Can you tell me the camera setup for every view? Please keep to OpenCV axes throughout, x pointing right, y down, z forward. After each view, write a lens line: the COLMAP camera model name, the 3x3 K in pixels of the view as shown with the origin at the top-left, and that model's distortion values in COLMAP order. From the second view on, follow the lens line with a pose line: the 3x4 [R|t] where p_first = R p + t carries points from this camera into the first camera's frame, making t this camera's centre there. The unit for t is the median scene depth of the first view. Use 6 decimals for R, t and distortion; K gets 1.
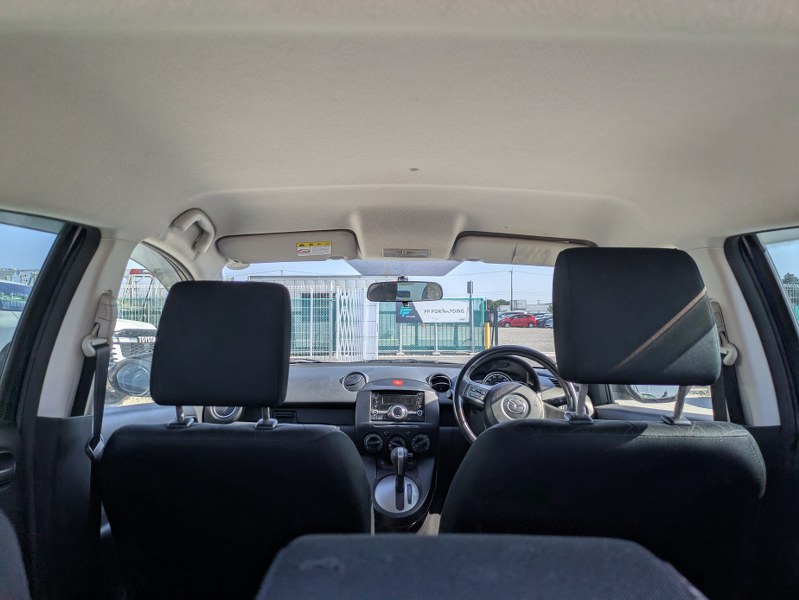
lens RADIAL K [[583.4, 0, 396.1], [0, 583.4, 304.8], [0, 0, 1]] dist [0.029387, -0.022588]
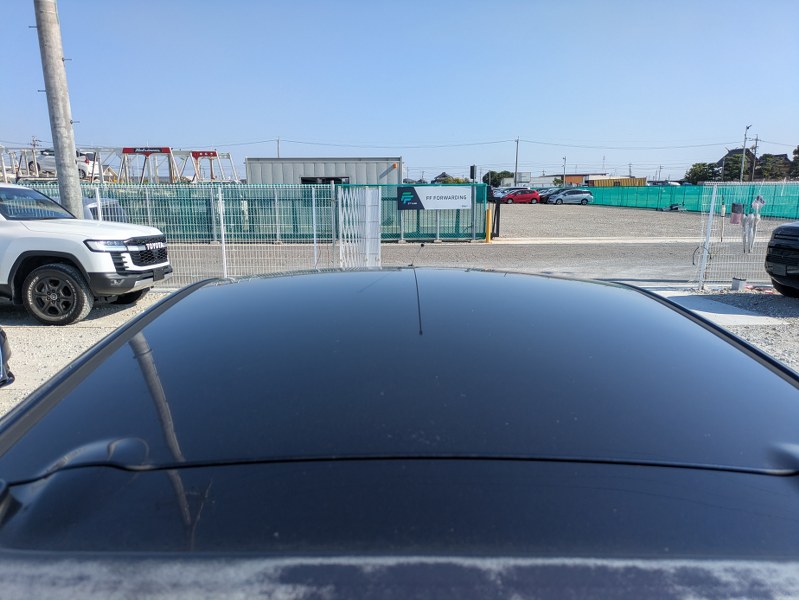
lens RADIAL K [[583.4, 0, 401.4], [0, 583.4, 312.3], [0, 0, 1]] dist [0.029387, -0.022588]
pose [[0.999977, 0.000387, 0.006787, -0.006304], [-0.001936, 0.973259, 0.229702, -0.257953], [-0.006517, -0.229710, 0.973237, -0.098029]]
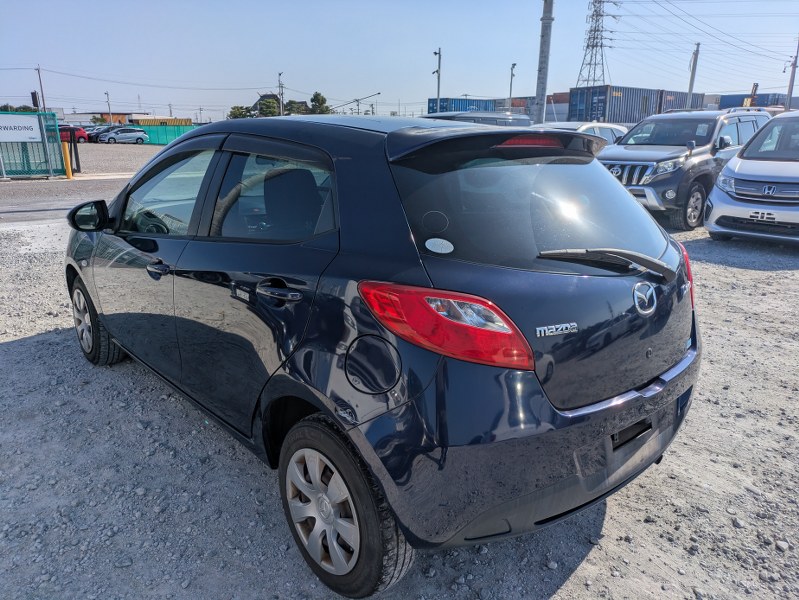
lens RADIAL K [[583.4, 0, 404.6], [0, 583.4, 311.9], [0, 0, 1]] dist [0.029387, -0.022588]
pose [[0.741767, -0.185638, 0.644454, -0.840843], [-0.028260, 0.951422, 0.306589, -0.131578], [-0.670062, -0.245630, 0.700487, -0.587662]]
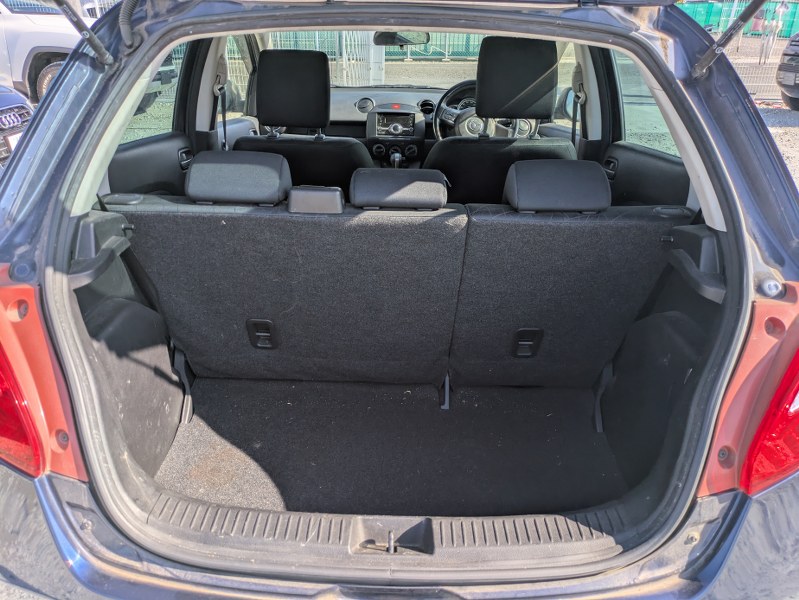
lens RADIAL K [[583.4, 0, 392.7], [0, 583.4, 318.1], [0, 0, 1]] dist [0.029387, -0.022588]
pose [[0.999756, 0.016128, -0.015106, 0.024087], [-0.006796, 0.874878, 0.484296, -0.103521], [0.021027, -0.484075, 0.874774, -0.475622]]
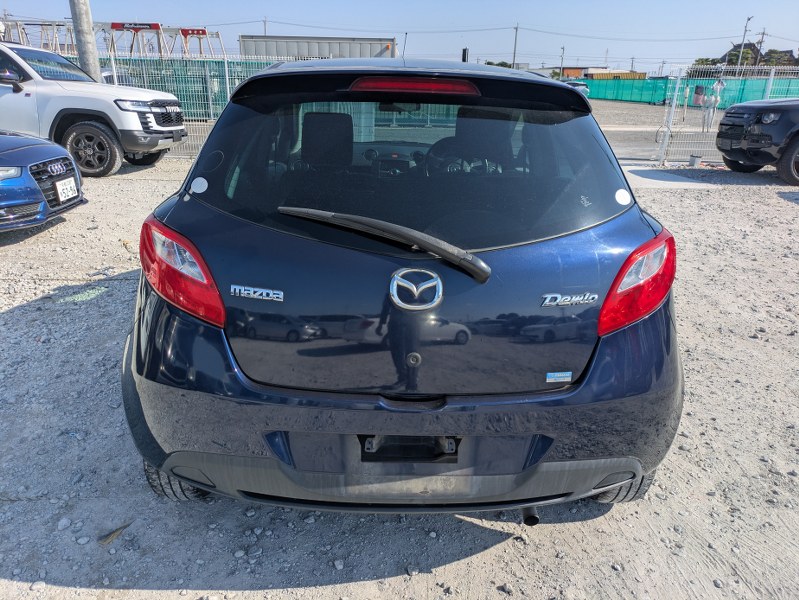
lens RADIAL K [[583.4, 0, 401.4], [0, 583.4, 305.1], [0, 0, 1]] dist [0.029387, -0.022588]
pose [[0.999559, 0.015239, 0.025496, -0.013085], [-0.023788, 0.924728, 0.379885, -0.133730], [-0.017788, -0.380324, 0.924682, -0.848992]]
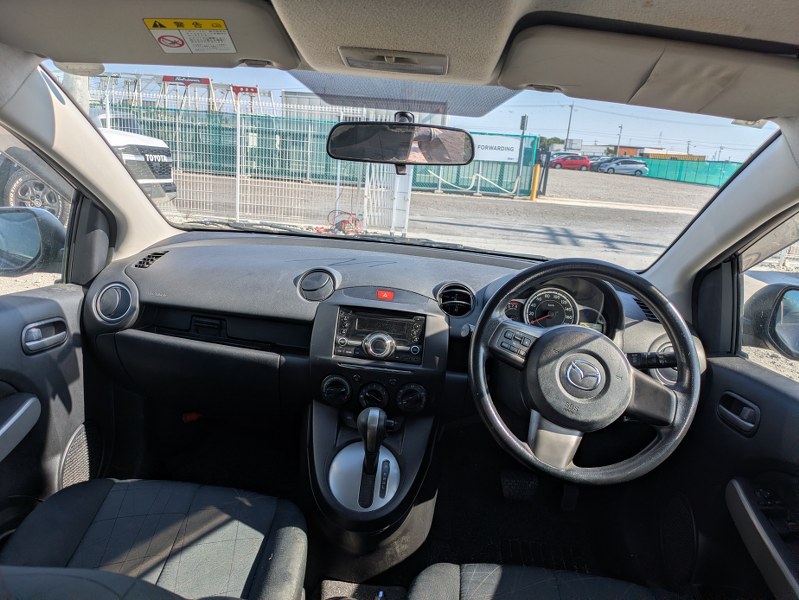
lens RADIAL K [[583.4, 0, 387.3], [0, 583.4, 298.0], [0, 0, 1]] dist [0.029387, -0.022588]
pose [[0.993176, 0.094575, -0.068243, 0.047789], [-0.072449, 0.958863, 0.274467, -0.030553], [0.091394, -0.267650, 0.959172, 0.427227]]
